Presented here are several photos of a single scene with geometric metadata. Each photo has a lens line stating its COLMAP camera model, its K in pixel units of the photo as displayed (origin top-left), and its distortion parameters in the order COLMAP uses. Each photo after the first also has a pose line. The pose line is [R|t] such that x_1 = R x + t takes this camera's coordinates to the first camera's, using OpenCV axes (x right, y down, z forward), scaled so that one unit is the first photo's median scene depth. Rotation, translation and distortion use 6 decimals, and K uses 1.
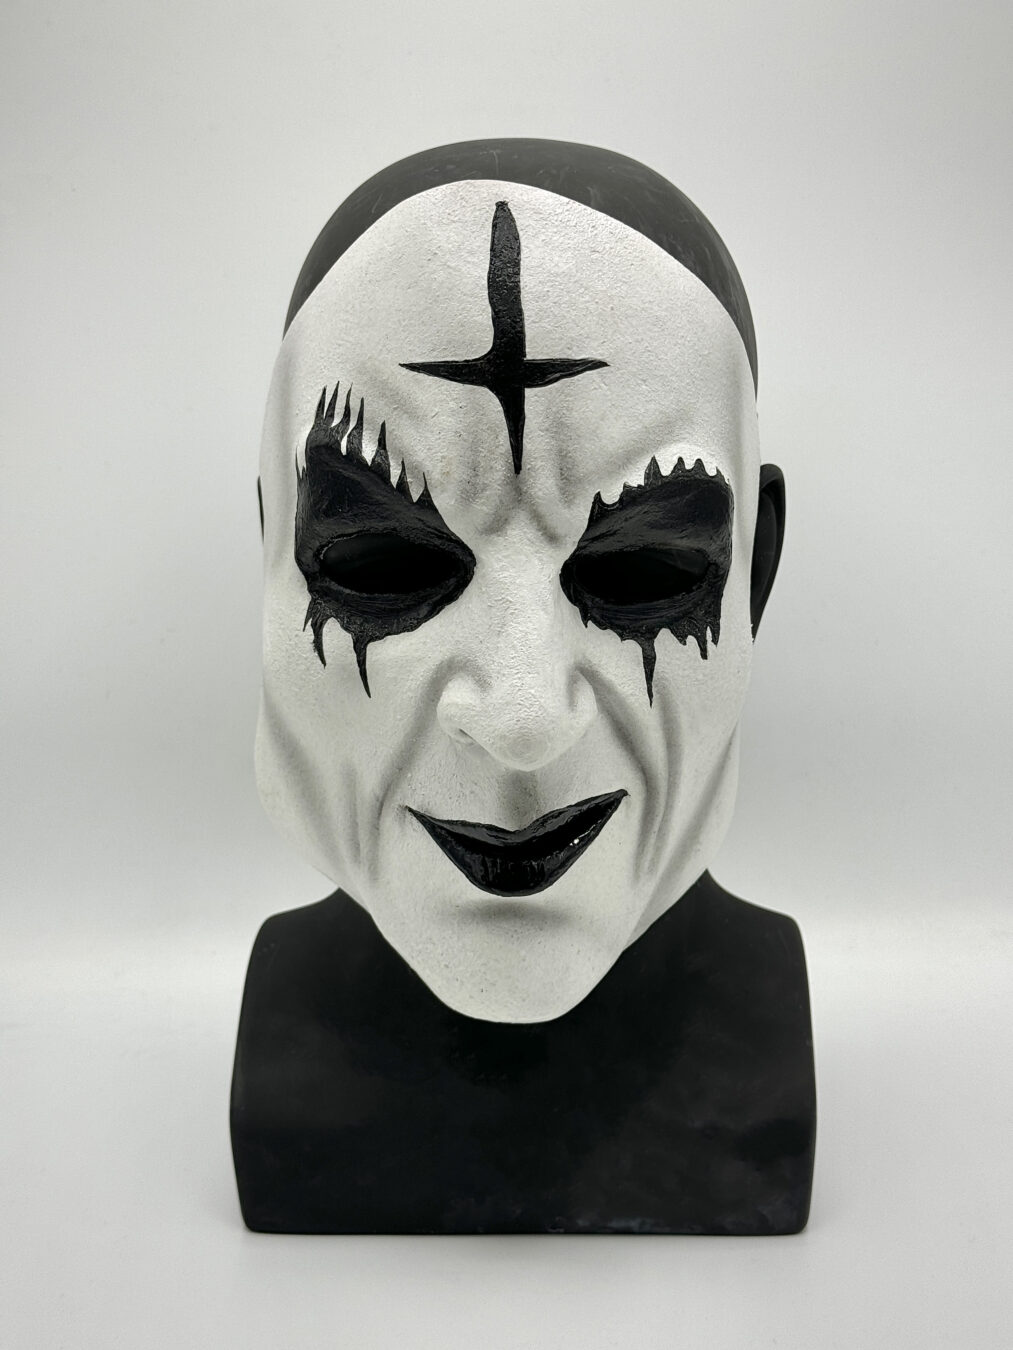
lens RADIAL K [[1889.5, 0, 506.5], [0, 1889.5, 675.0], [0, 0, 1]] dist [-0.023229, 0.005713]
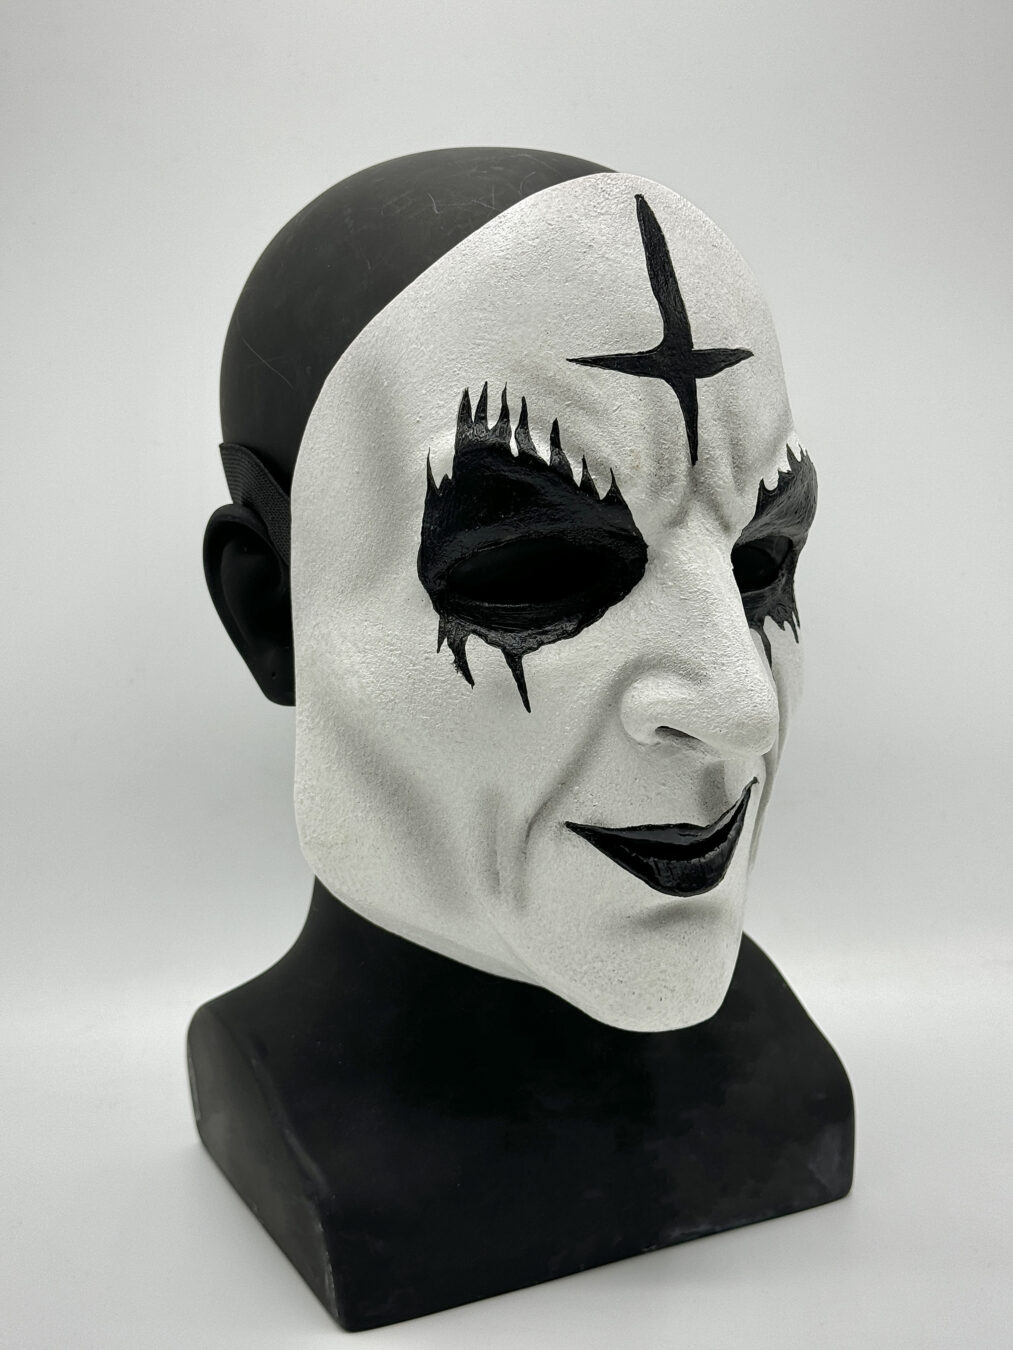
lens RADIAL K [[1889.5, 0, 506.5], [0, 1889.5, 675.0], [0, 0, 1]] dist [-0.023229, 0.005713]
pose [[0.891477, -0.099020, 0.442114, -0.527756], [0.119892, 0.992597, -0.019439, 0.010870], [-0.436916, 0.070335, 0.896748, 0.157687]]
